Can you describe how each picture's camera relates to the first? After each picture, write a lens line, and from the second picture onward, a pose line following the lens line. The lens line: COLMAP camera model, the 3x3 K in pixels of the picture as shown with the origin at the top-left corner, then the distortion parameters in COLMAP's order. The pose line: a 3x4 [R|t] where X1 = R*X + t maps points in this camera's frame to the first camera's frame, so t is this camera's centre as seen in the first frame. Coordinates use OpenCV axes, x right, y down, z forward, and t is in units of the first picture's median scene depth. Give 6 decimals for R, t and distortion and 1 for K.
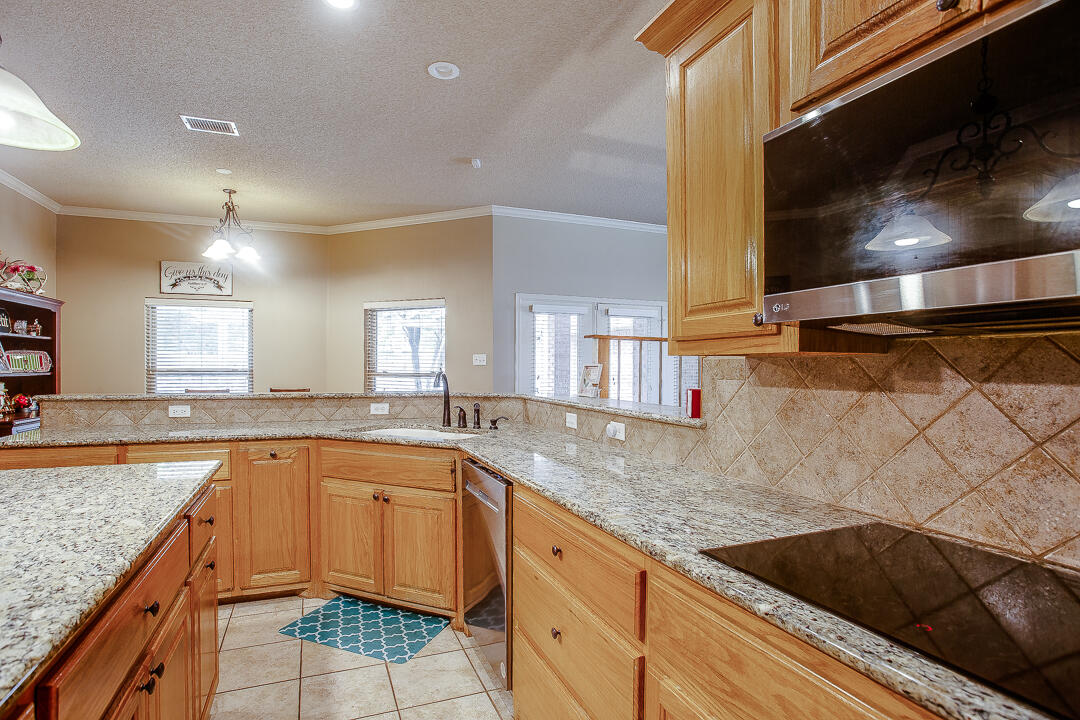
lens RADIAL K [[553.7, 0, 538.6], [0, 553.7, 363.2], [0, 0, 1]] dist [-0.060443, 0.026973]
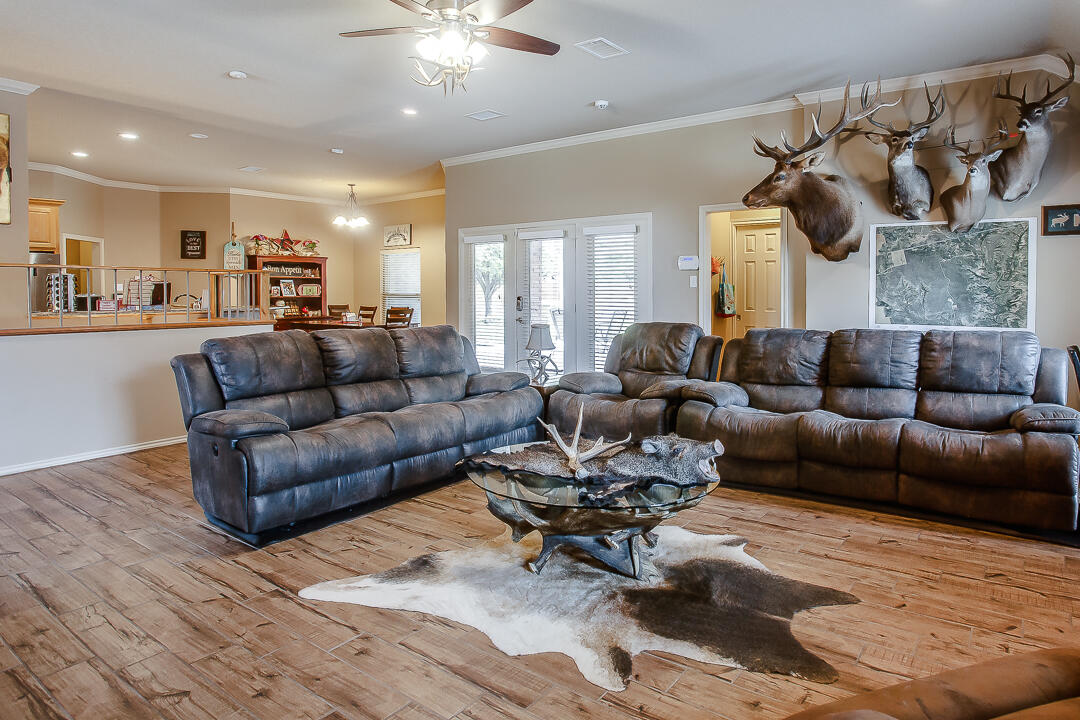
lens RADIAL K [[575.4, 0, 540.9], [0, 575.4, 310.2], [0, 0, 1]] dist [-0.060962, 0.016729]
pose [[0.565989, 0.022370, -0.824109, 2.399945], [0.009540, 0.999387, 0.033680, 0.018781], [0.824358, -0.026925, 0.565429, 0.991559]]
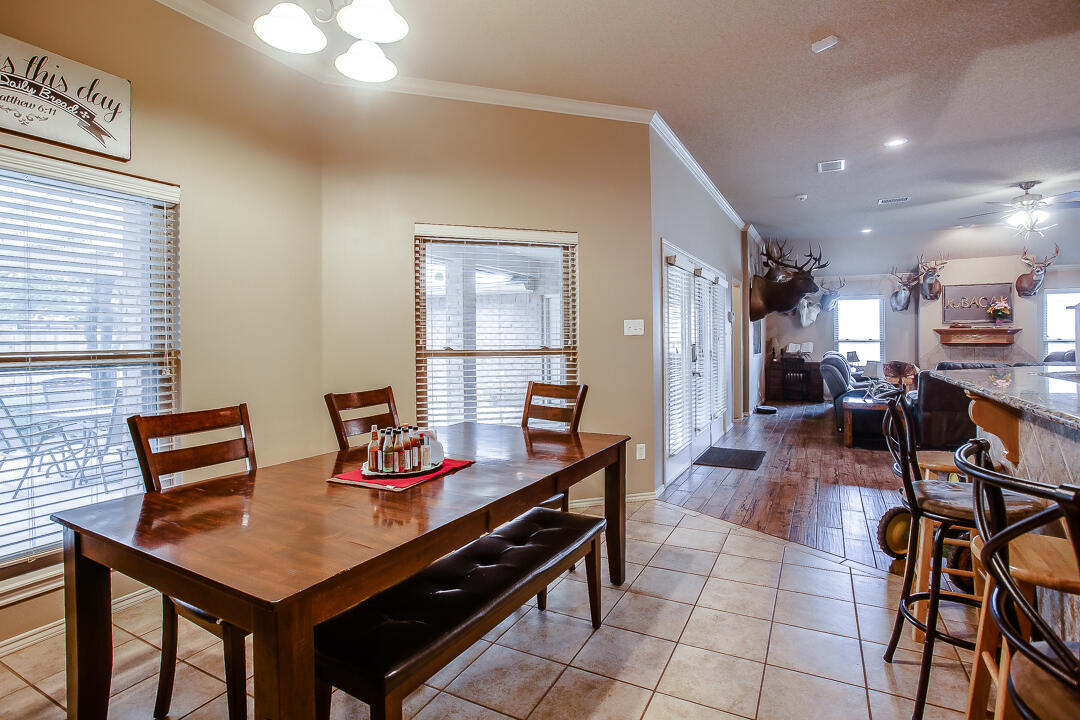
lens RADIAL K [[530.1, 0, 539.1], [0, 530.1, 349.9], [0, 0, 1]] dist [-0.055476, 0.021281]
pose [[0.760147, -0.022274, 0.649369, -1.379672], [0.005395, 0.999594, 0.027972, 0.006648], [-0.649729, -0.017760, 0.759959, 1.248684]]
